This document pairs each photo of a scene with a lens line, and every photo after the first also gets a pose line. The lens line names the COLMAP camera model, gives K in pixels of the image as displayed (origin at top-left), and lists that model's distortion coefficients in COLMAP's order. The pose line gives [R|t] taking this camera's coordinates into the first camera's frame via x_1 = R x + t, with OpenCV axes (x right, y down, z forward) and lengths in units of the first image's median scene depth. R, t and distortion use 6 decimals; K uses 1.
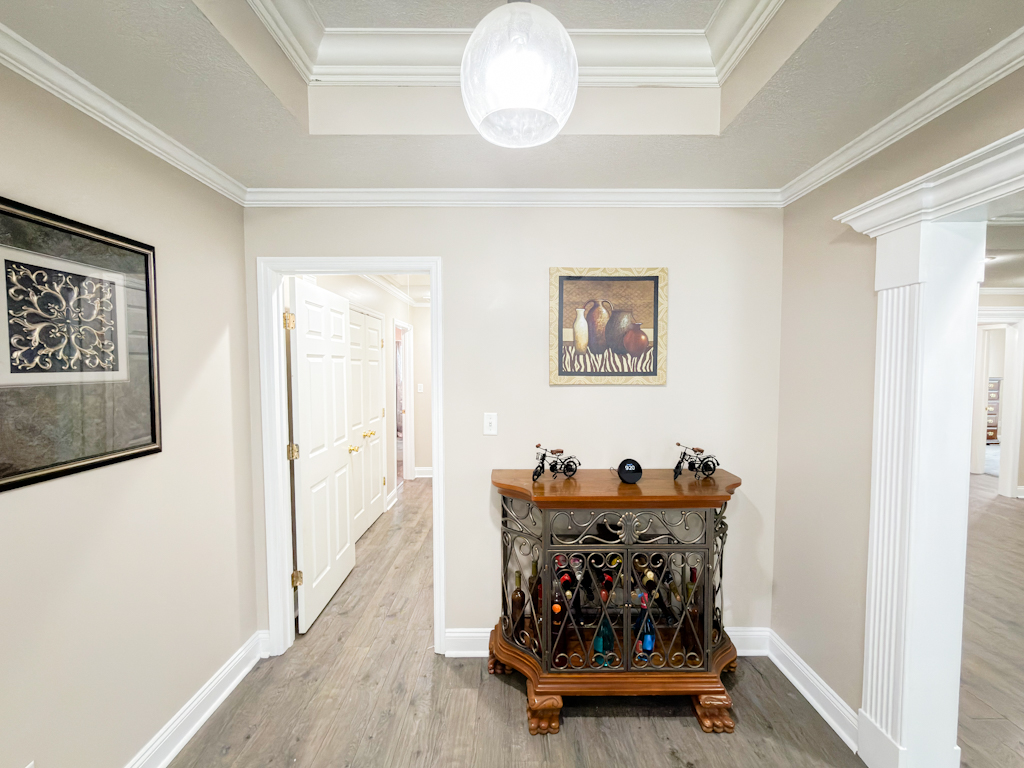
lens RADIAL K [[407.7, 0, 510.0], [0, 407.7, 385.6], [0, 0, 1]] dist [0.004826, 0.000610]
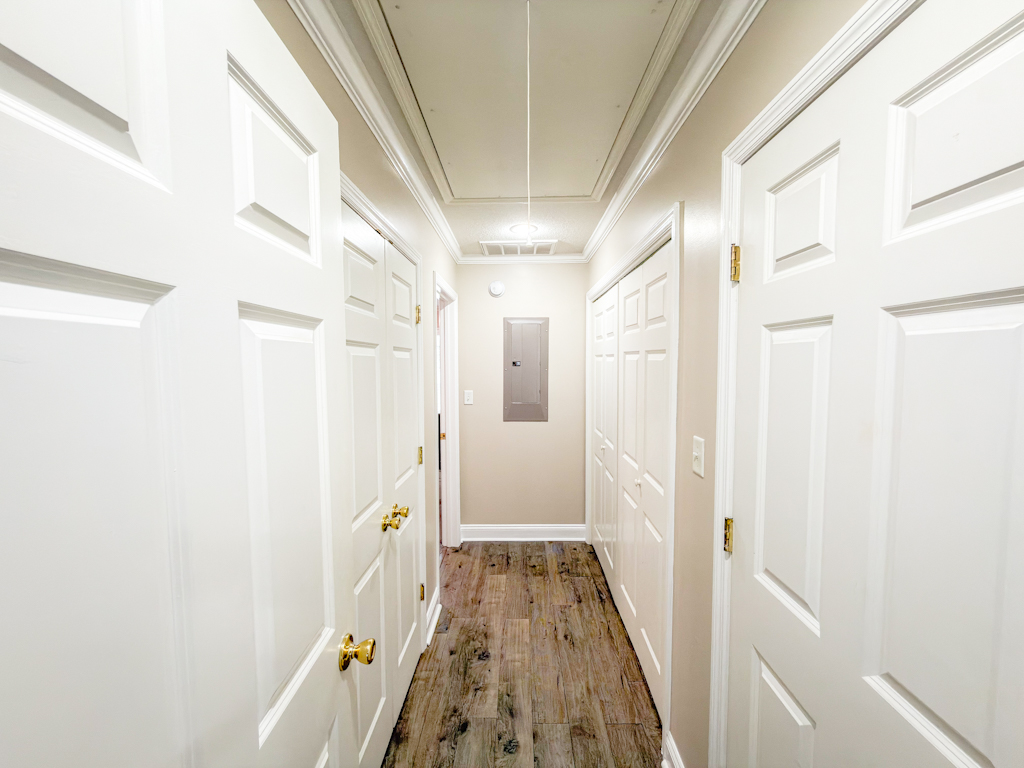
lens RADIAL K [[407.7, 0, 512.1], [0, 407.7, 382.8], [0, 0, 1]] dist [0.004826, 0.000610]
pose [[0.999890, -0.002014, -0.014688, -0.193439], [0.002058, 0.999993, 0.002995, -0.022584], [0.014681, -0.003025, 0.999888, 0.512738]]
